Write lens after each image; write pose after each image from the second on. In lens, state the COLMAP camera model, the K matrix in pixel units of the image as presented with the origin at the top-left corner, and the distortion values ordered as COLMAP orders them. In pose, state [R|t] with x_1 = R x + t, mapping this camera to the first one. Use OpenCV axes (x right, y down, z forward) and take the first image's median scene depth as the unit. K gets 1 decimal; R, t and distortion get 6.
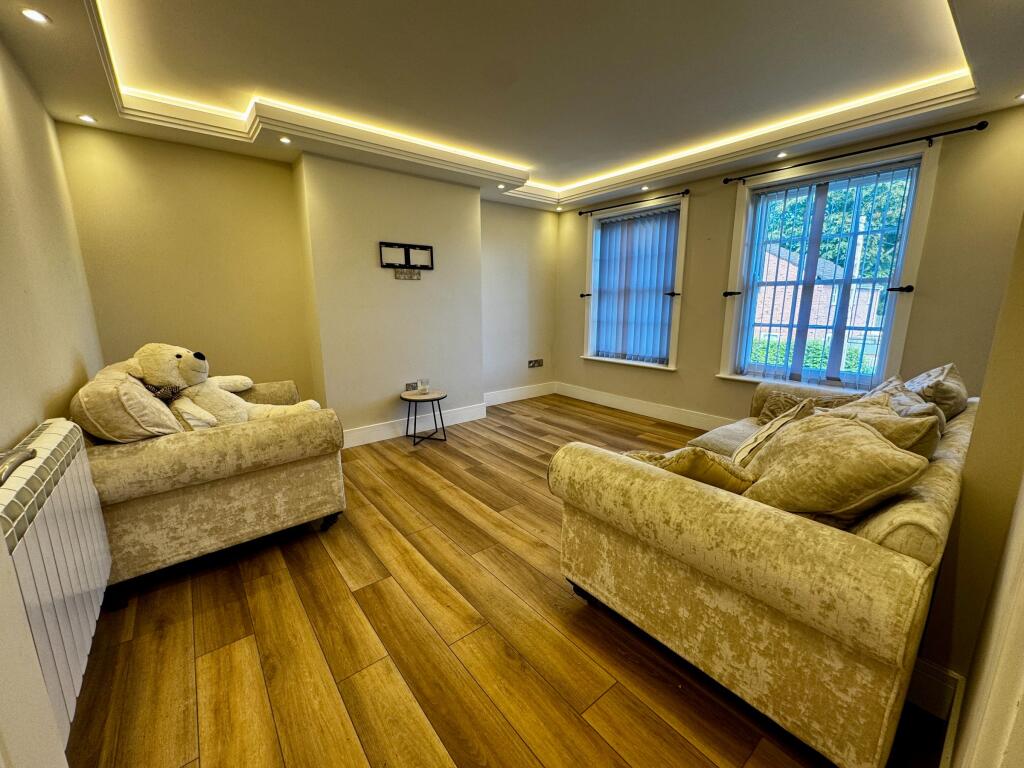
lens RADIAL K [[413.0, 0, 511.7], [0, 413.0, 381.7], [0, 0, 1]] dist [-0.000874, -0.000042]
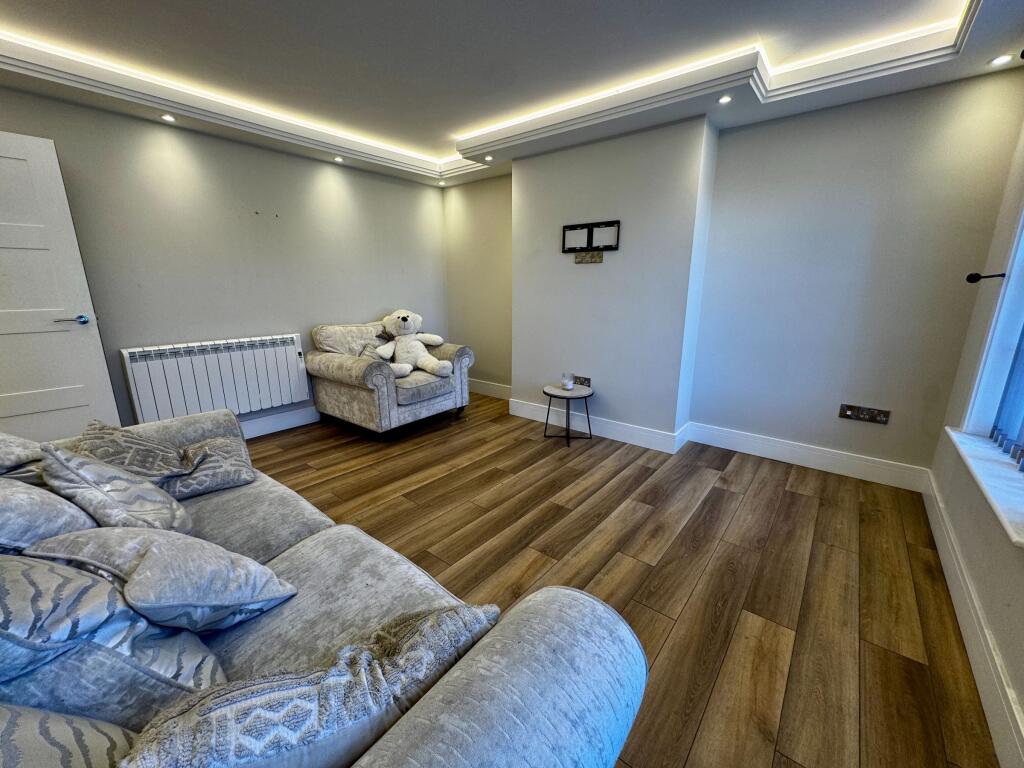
lens RADIAL K [[413.0, 0, 511.7], [0, 413.0, 381.7], [0, 0, 1]] dist [-0.000874, -0.000042]
pose [[0.208666, 0.227740, -0.951101, 0.639797], [-0.190850, 0.963294, 0.188788, -0.138728], [0.959184, 0.142125, 0.244471, 0.664631]]
